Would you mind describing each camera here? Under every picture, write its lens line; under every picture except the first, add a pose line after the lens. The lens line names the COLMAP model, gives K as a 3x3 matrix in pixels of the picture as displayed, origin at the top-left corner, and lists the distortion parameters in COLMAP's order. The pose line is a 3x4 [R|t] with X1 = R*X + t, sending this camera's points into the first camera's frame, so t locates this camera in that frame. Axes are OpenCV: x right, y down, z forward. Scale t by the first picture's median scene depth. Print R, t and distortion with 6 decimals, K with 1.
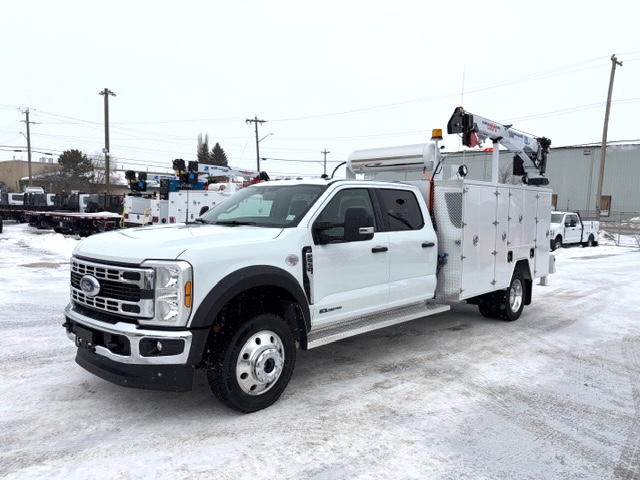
lens RADIAL K [[518.1, 0, 326.1], [0, 518.1, 228.6], [0, 0, 1]] dist [-0.007748, -0.012201]
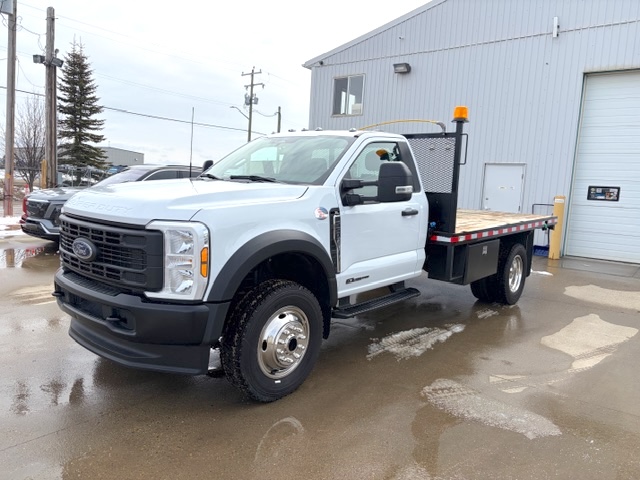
lens RADIAL K [[518.1, 0, 319.2], [0, 518.1, 248.8], [0, 0, 1]] dist [-0.007748, -0.012201]
pose [[0.999666, 0.015235, 0.020856, -0.081428], [-0.017481, 0.993542, 0.112108, 0.006500], [-0.019014, -0.112435, 0.993477, 0.136705]]
